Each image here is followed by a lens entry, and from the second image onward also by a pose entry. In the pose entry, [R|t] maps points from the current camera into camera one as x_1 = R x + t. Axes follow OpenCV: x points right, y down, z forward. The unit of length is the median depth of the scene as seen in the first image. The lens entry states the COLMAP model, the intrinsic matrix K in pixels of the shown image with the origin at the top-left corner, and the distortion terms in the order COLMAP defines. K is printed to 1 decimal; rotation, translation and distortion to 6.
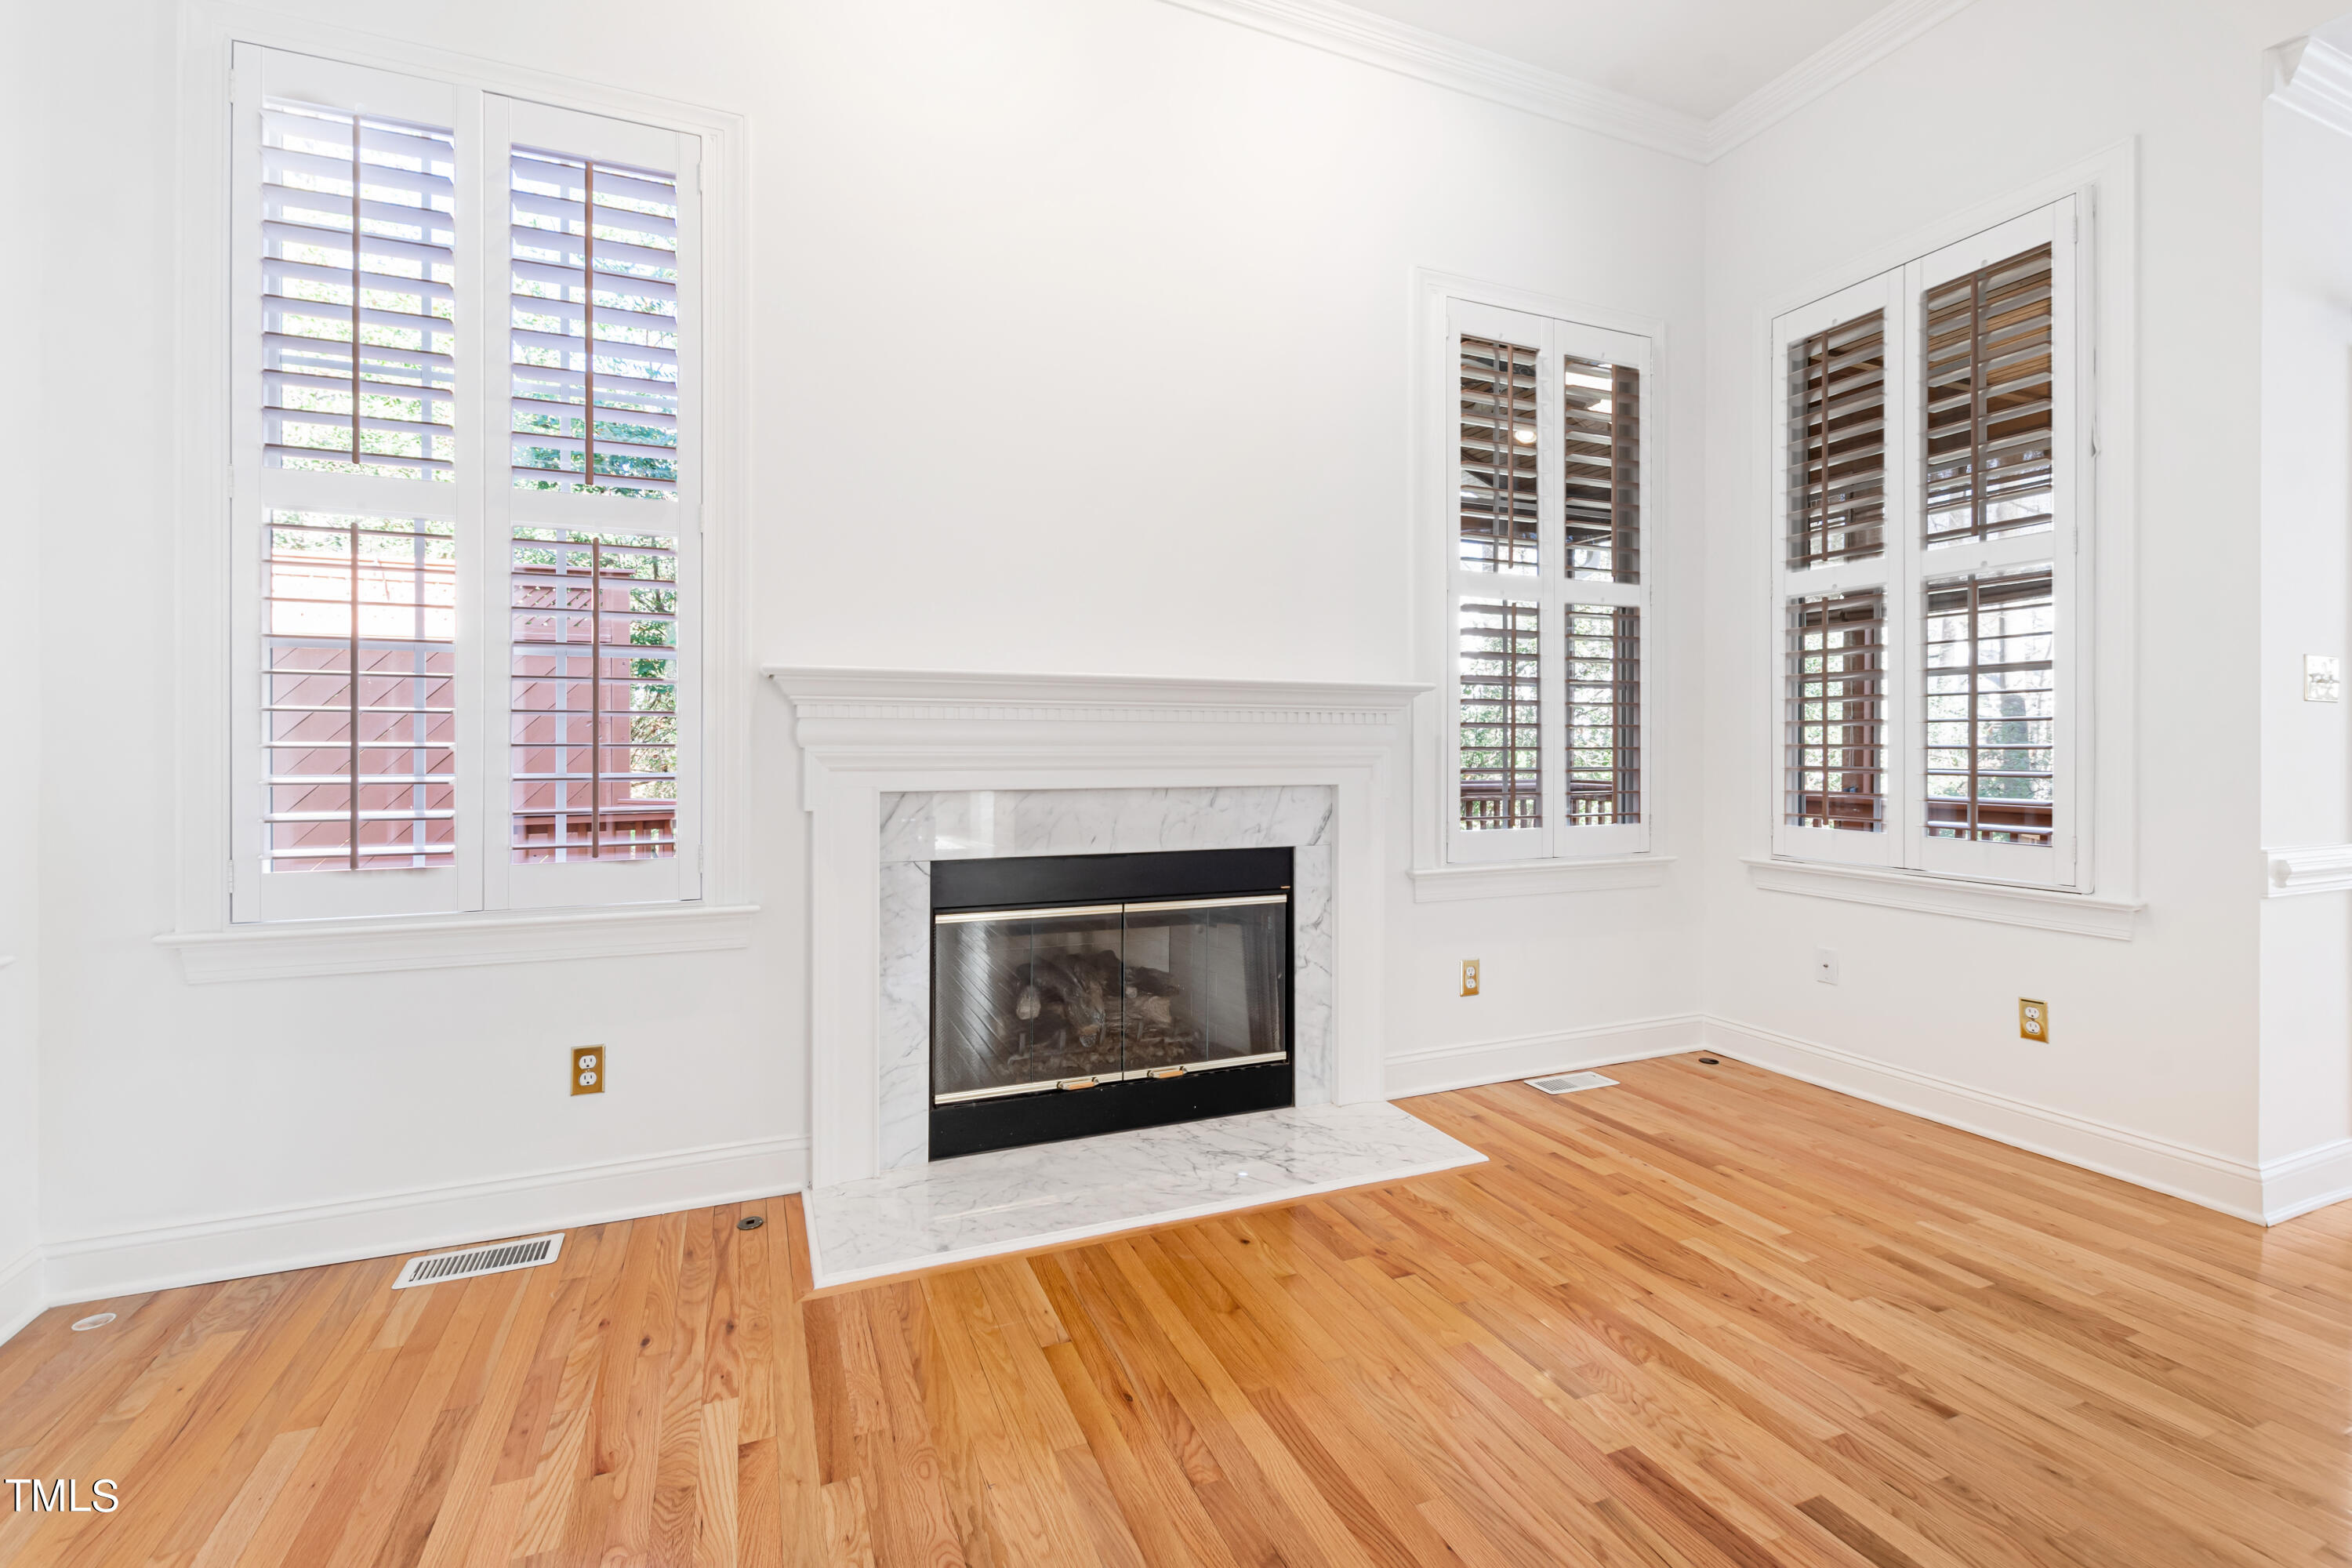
lens RADIAL K [[1033.5, 0, 1170.6], [0, 1033.5, 745.9], [0, 0, 1]] dist [0.002370, 0.000182]
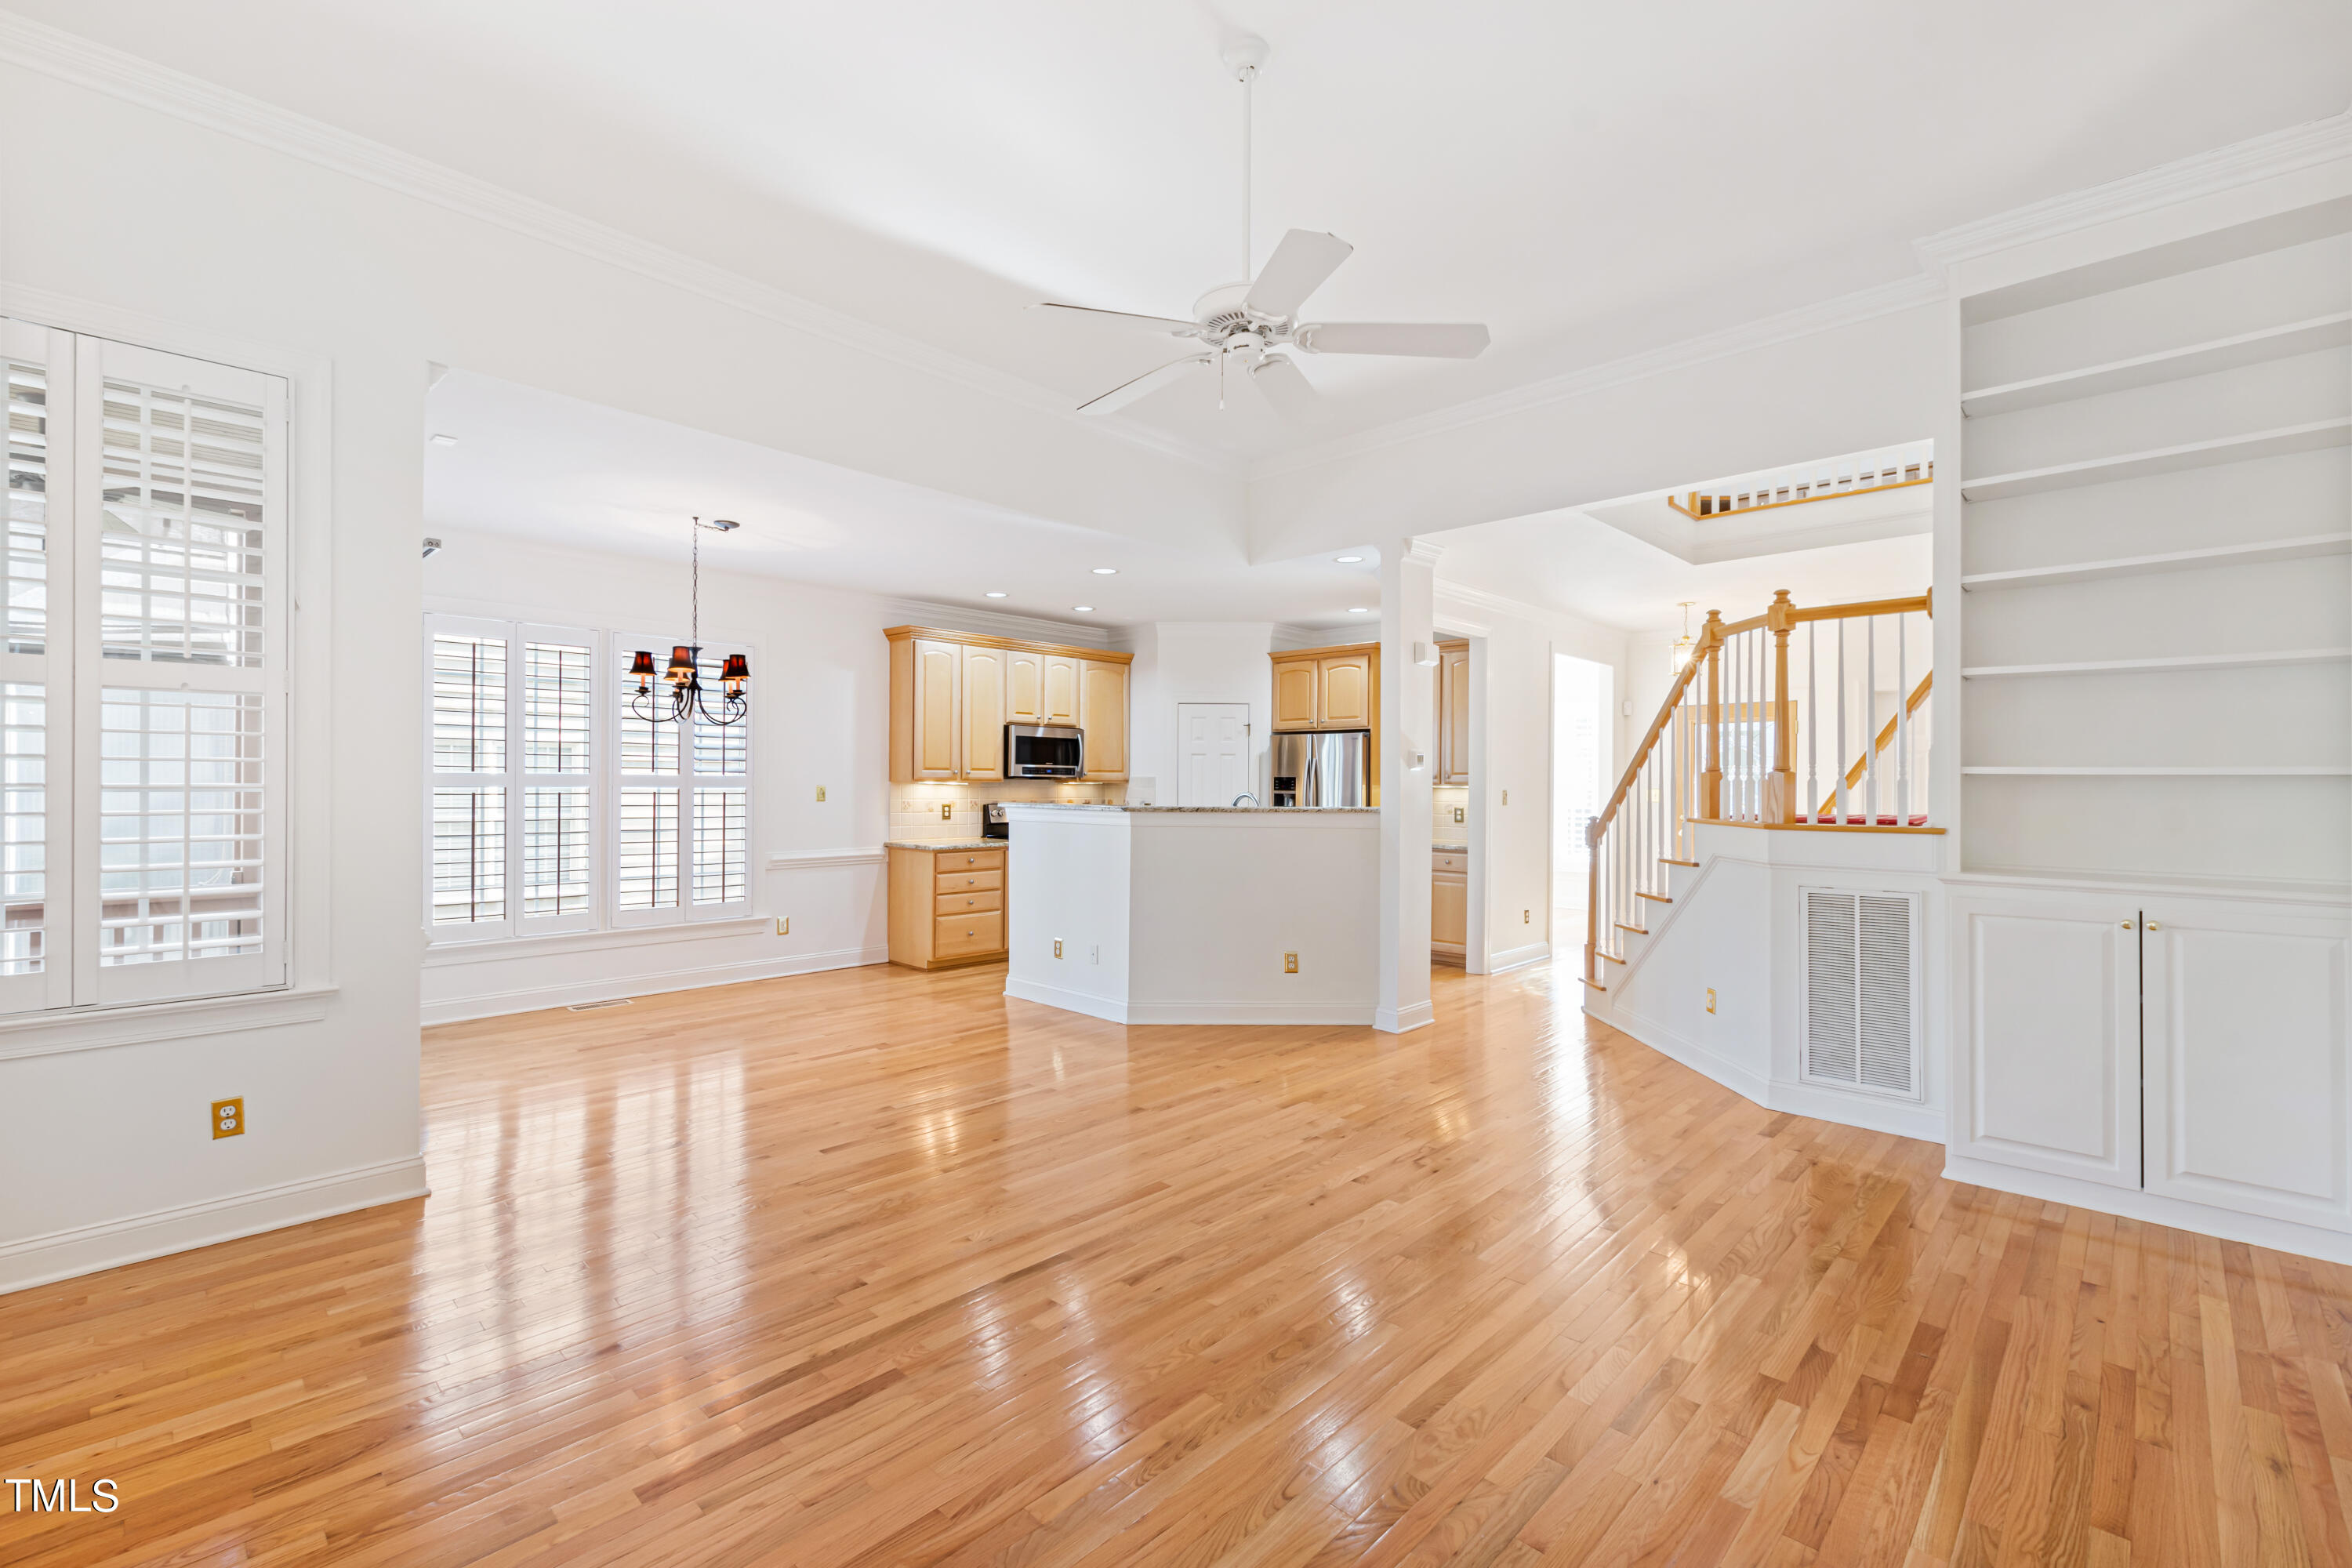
lens RADIAL K [[1032.0, 0, 1168.0], [0, 1032.0, 781.5], [0, 0, 1]] dist [-0.000535, -0.000414]
pose [[-0.389730, -0.005164, 0.920915, -0.546636], [-0.008323, 0.999963, 0.002085, -0.097952], [-0.920891, -0.006852, -0.389759, 0.540731]]
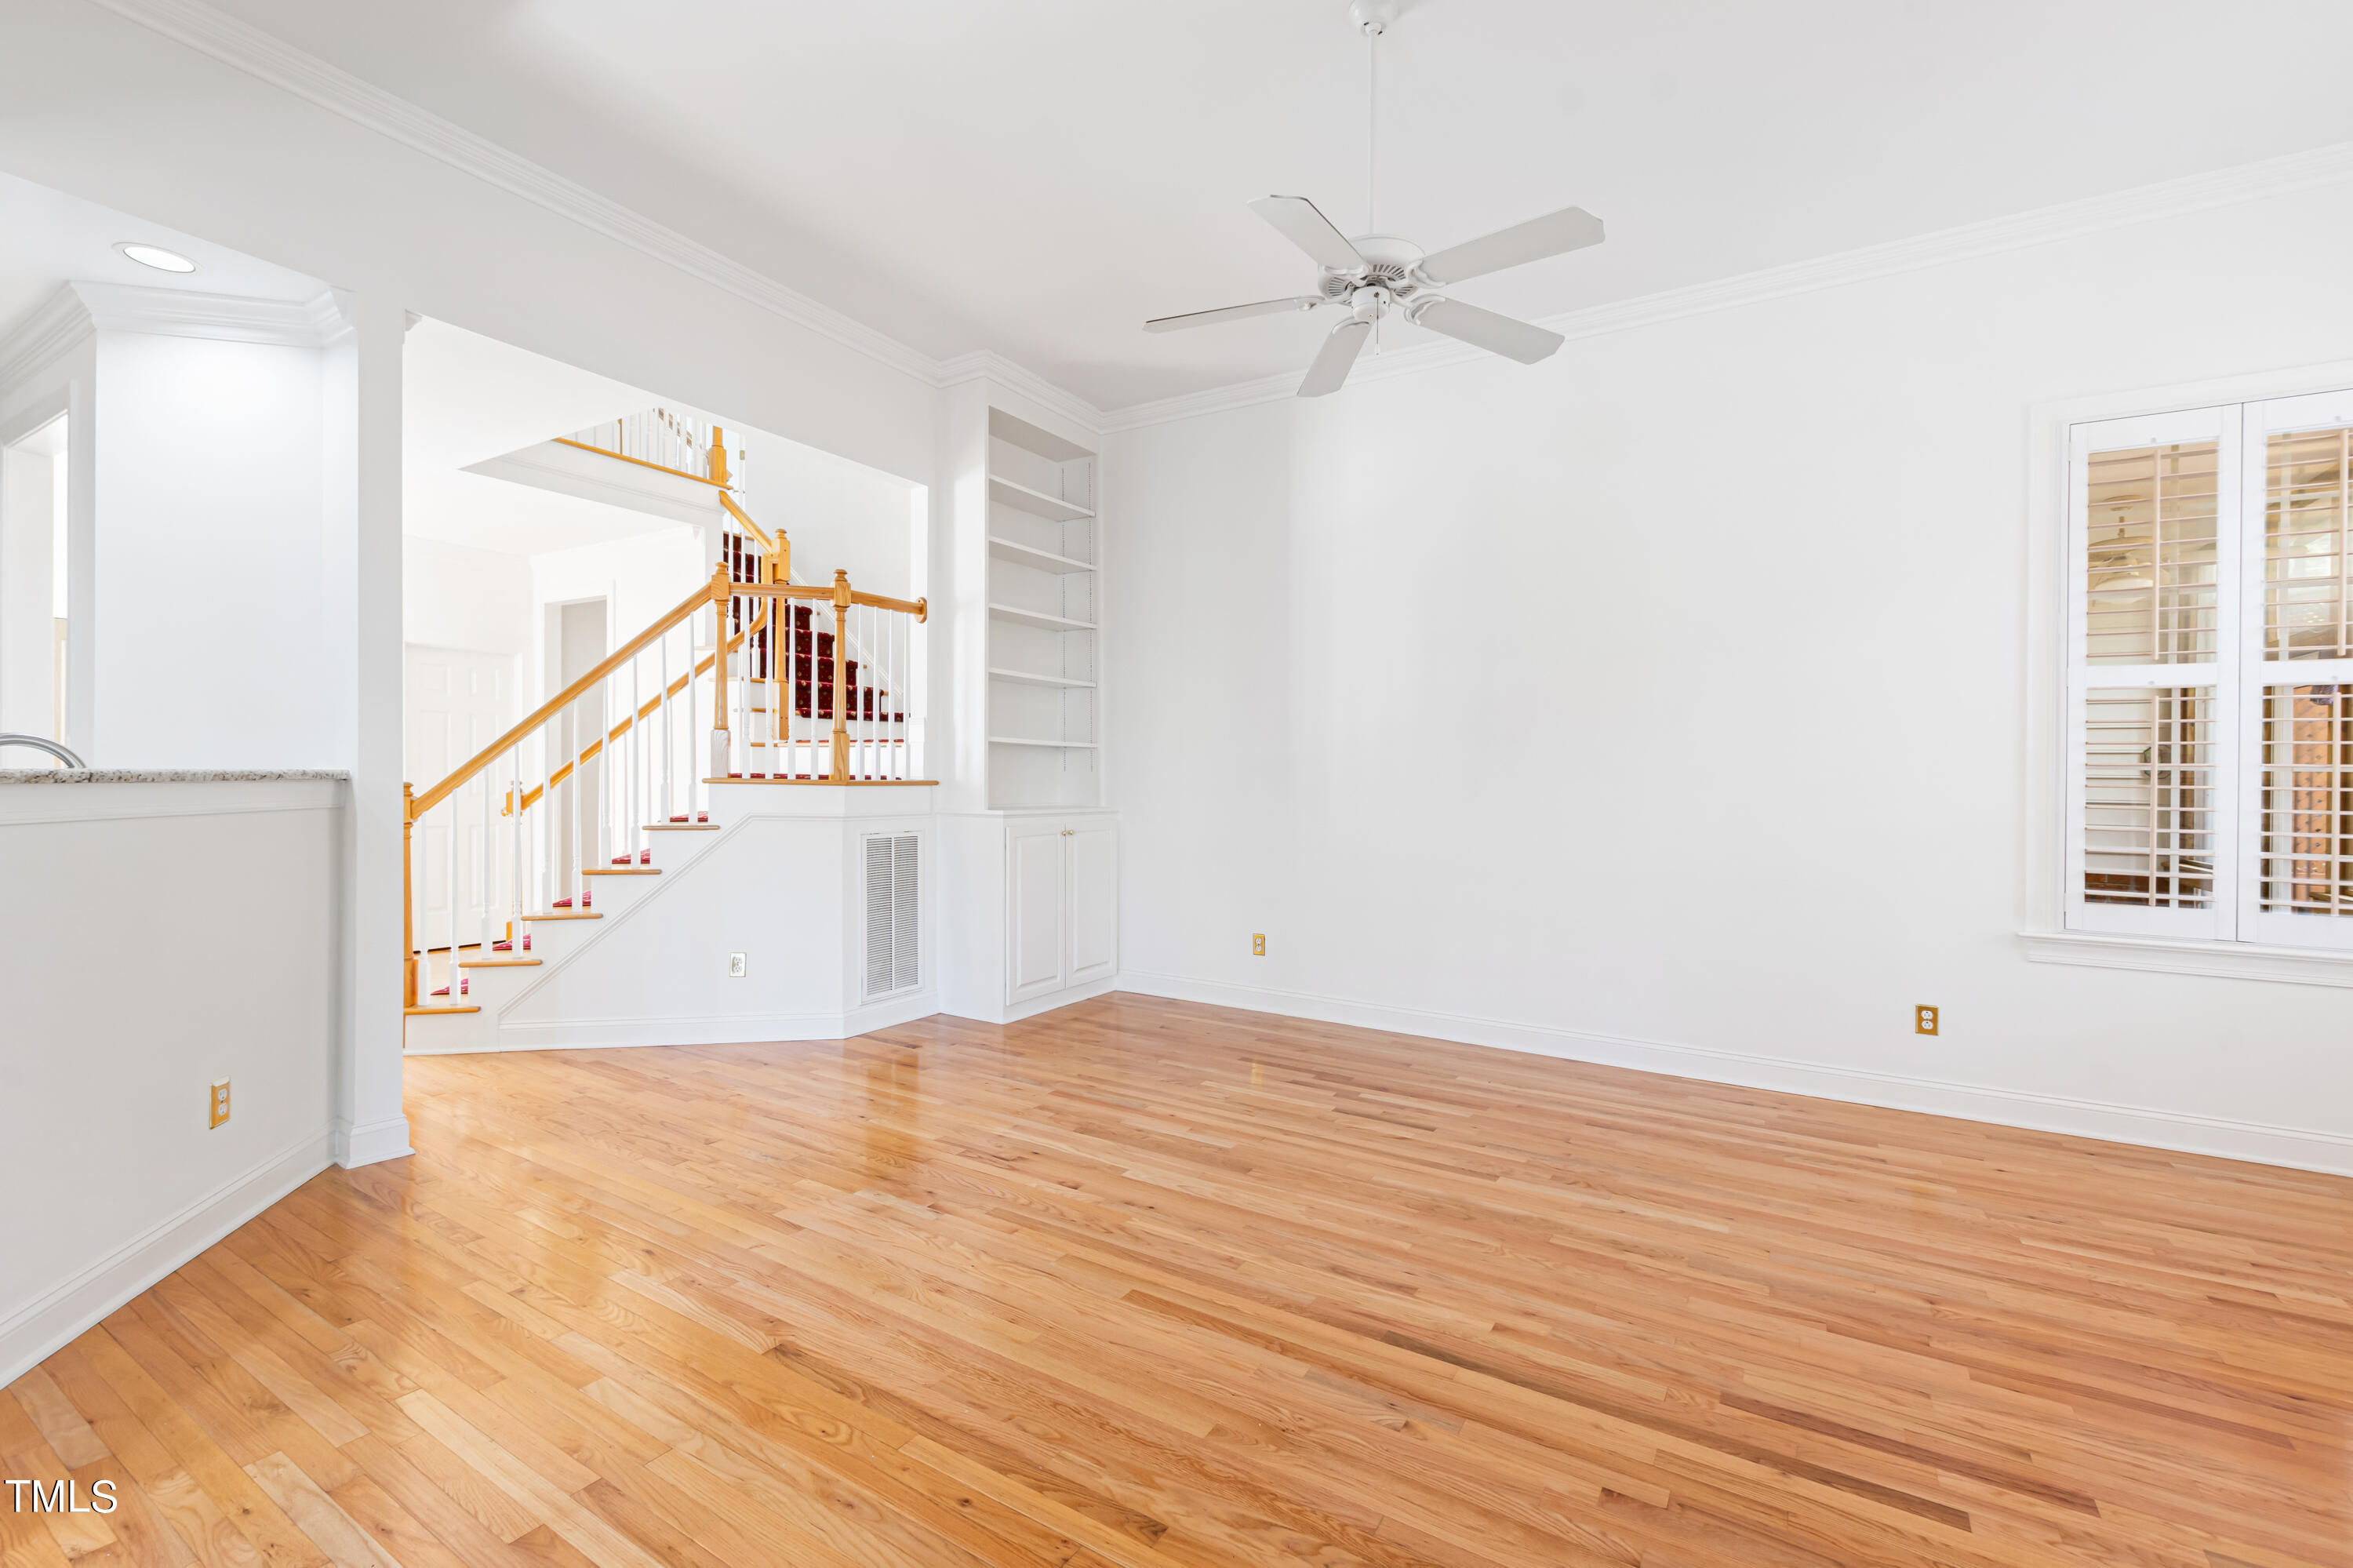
lens RADIAL K [[1013.8, 0, 1149.2], [0, 1013.8, 786.0], [0, 0, 1]] dist [0.009346, -0.005826]
pose [[-0.823902, -0.007743, -0.566679, 1.131387], [-0.014834, 0.999859, 0.007906, -0.049882], [0.566538, 0.014920, -0.823901, 0.782808]]
